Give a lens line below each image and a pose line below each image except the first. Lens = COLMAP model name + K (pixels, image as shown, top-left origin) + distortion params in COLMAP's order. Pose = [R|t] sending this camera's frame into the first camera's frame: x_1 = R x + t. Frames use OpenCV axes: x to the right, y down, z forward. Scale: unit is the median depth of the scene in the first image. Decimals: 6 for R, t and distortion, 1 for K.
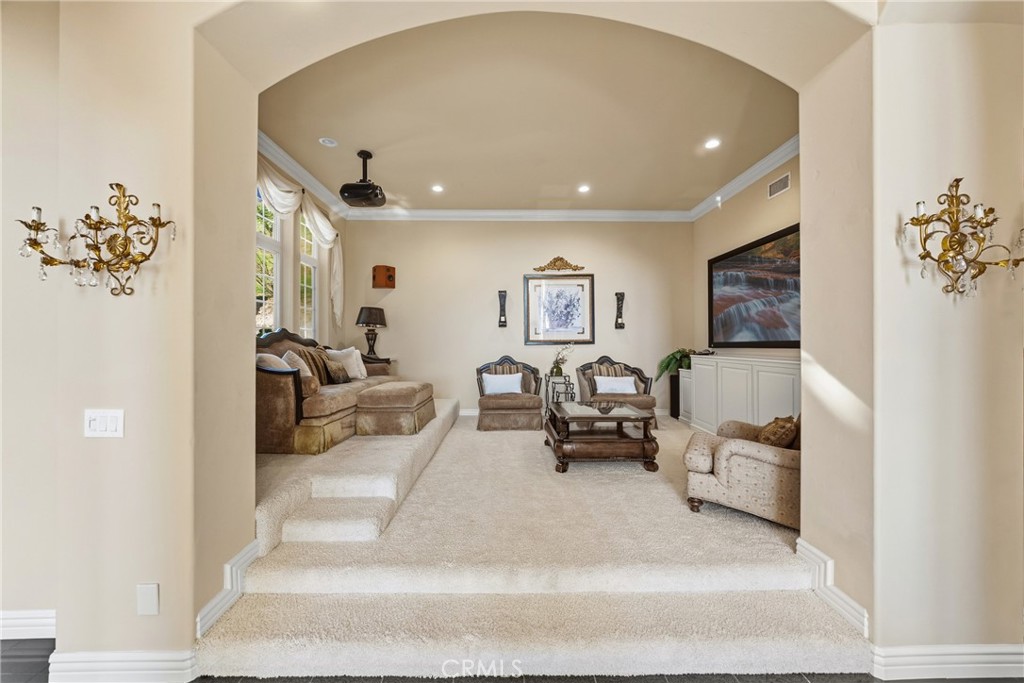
lens RADIAL K [[355.5, 0, 511.7], [0, 355.5, 343.3], [0, 0, 1]] dist [-0.000562, 0.000016]
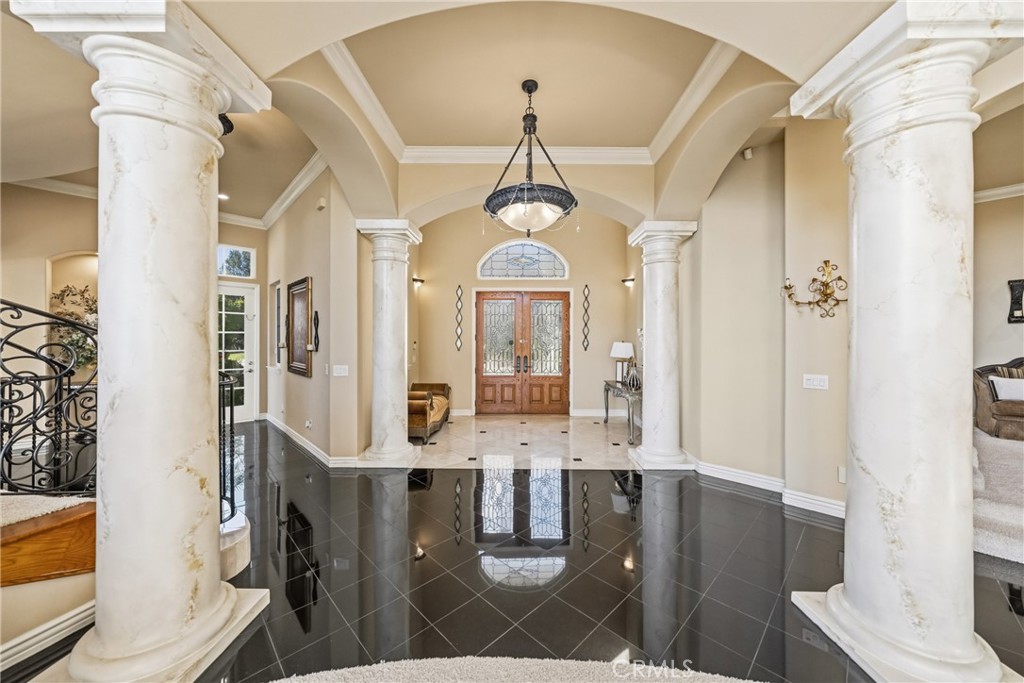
lens RADIAL K [[355.5, 0, 509.4], [0, 355.5, 342.8], [0, 0, 1]] dist [-0.000562, 0.000016]
pose [[0.678355, -0.000754, -0.734734, -0.844323], [0.003795, 0.999990, 0.002477, -0.005770], [0.734725, -0.004468, 0.678351, -1.616389]]
